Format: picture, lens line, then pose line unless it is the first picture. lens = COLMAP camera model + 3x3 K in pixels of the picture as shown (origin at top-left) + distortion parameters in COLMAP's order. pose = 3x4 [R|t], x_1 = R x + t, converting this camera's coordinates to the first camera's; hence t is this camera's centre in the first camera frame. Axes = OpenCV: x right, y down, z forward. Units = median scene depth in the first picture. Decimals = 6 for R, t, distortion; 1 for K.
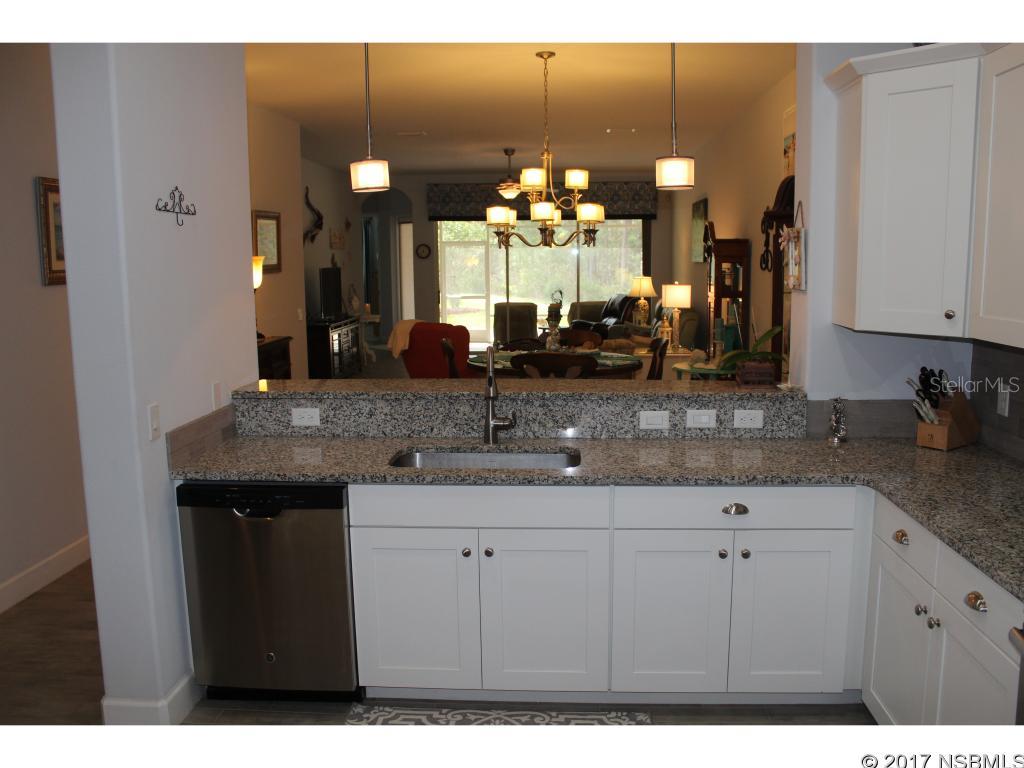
lens RADIAL K [[849.0, 0, 512.4], [0, 849.0, 382.9], [0, 0, 1]] dist [-0.093342, 0.036724]
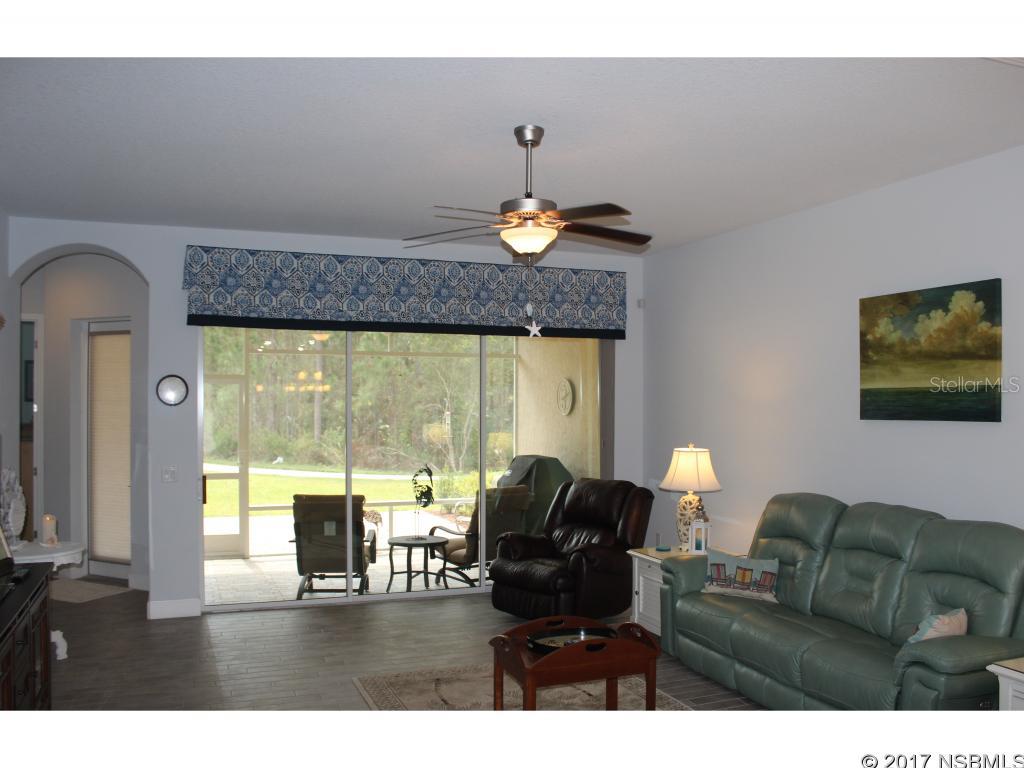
lens RADIAL K [[849.0, 0, 512.2], [0, 849.0, 387.7], [0, 0, 1]] dist [-0.093342, 0.036724]
pose [[0.906579, 0.013302, 0.421827, -0.130512], [0.056275, 0.986767, -0.152063, -0.081482], [-0.418268, 0.161596, 0.893834, 0.535833]]
